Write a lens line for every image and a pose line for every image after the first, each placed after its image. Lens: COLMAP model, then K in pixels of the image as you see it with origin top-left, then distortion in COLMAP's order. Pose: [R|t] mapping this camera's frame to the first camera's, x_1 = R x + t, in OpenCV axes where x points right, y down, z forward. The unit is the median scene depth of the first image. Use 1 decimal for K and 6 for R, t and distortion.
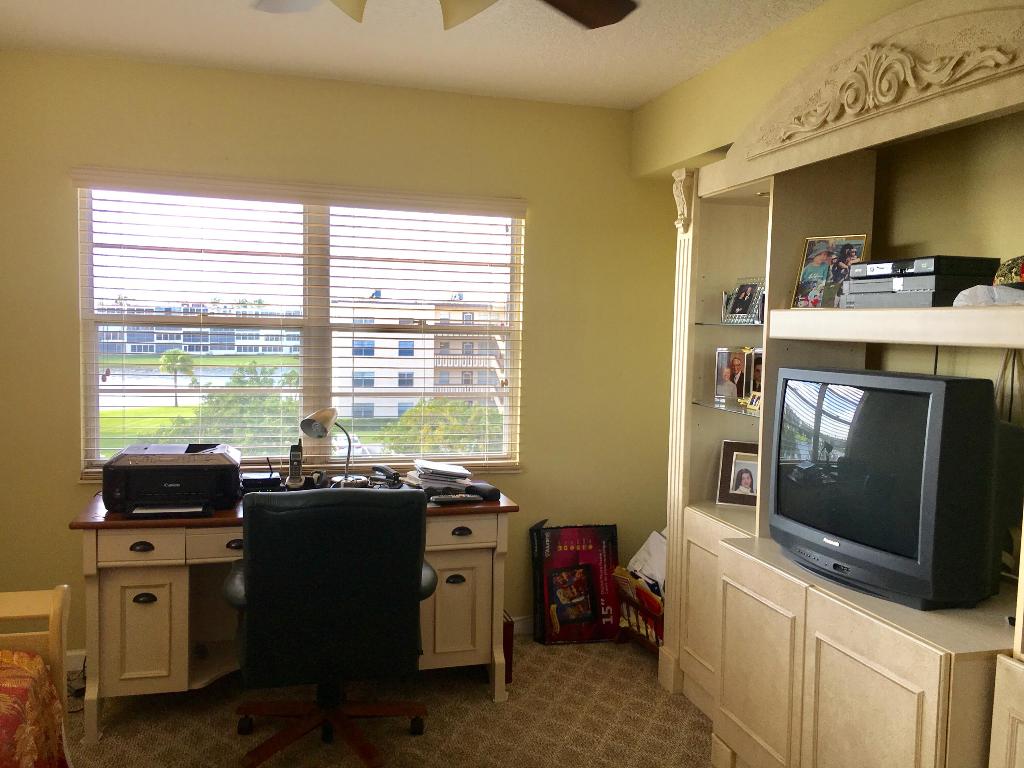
lens RADIAL K [[873.8, 0, 511.9], [0, 873.8, 383.9], [0, 0, 1]] dist [0.074160, -0.099513]
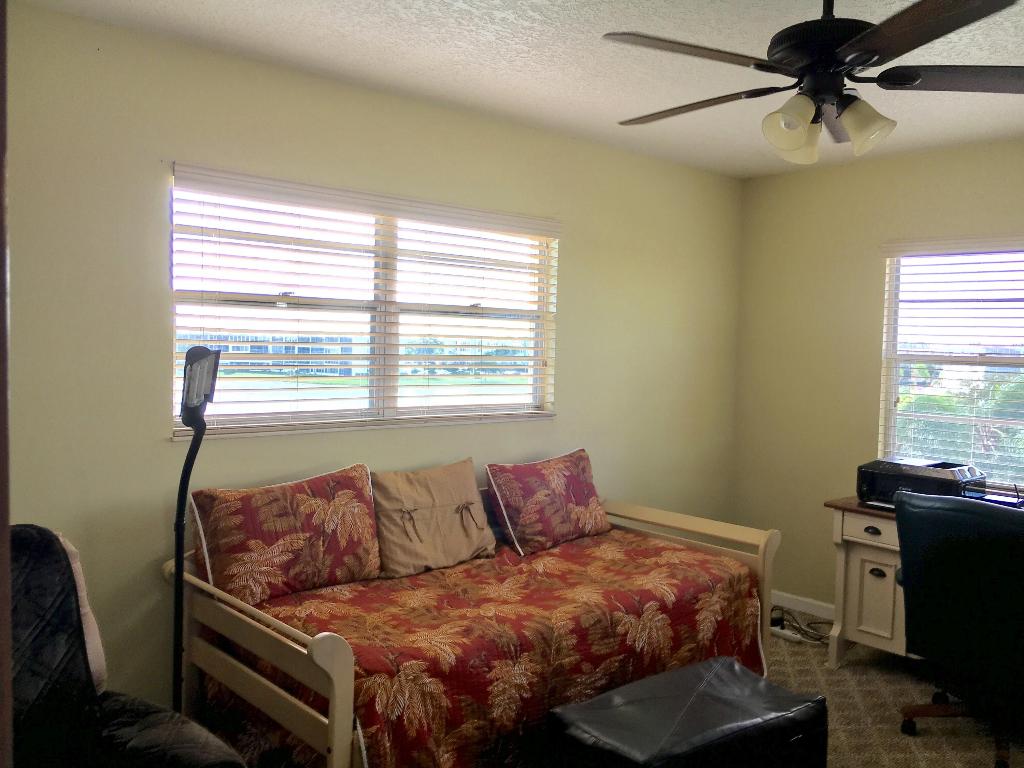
lens RADIAL K [[873.8, 0, 512.9], [0, 873.8, 380.5], [0, 0, 1]] dist [0.074160, -0.099513]
pose [[0.441090, 0.024893, -0.897118, 0.459022], [-0.077922, 0.996903, -0.010651, 0.016304], [0.894074, 0.074603, 0.441663, -0.062221]]
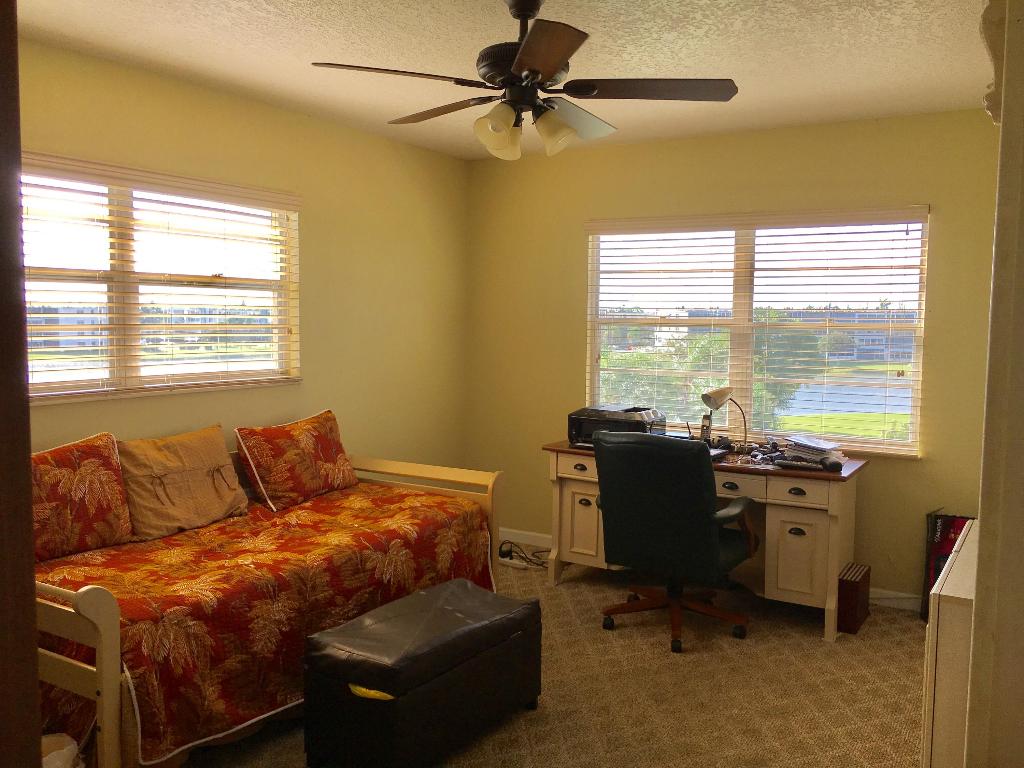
lens RADIAL K [[873.8, 0, 517.0], [0, 873.8, 386.5], [0, 0, 1]] dist [0.074160, -0.099513]
pose [[0.683981, 0.043206, -0.728219, 0.551956], [-0.047372, 0.998768, 0.014764, 0.022798], [0.727960, 0.024399, 0.685185, -0.122326]]
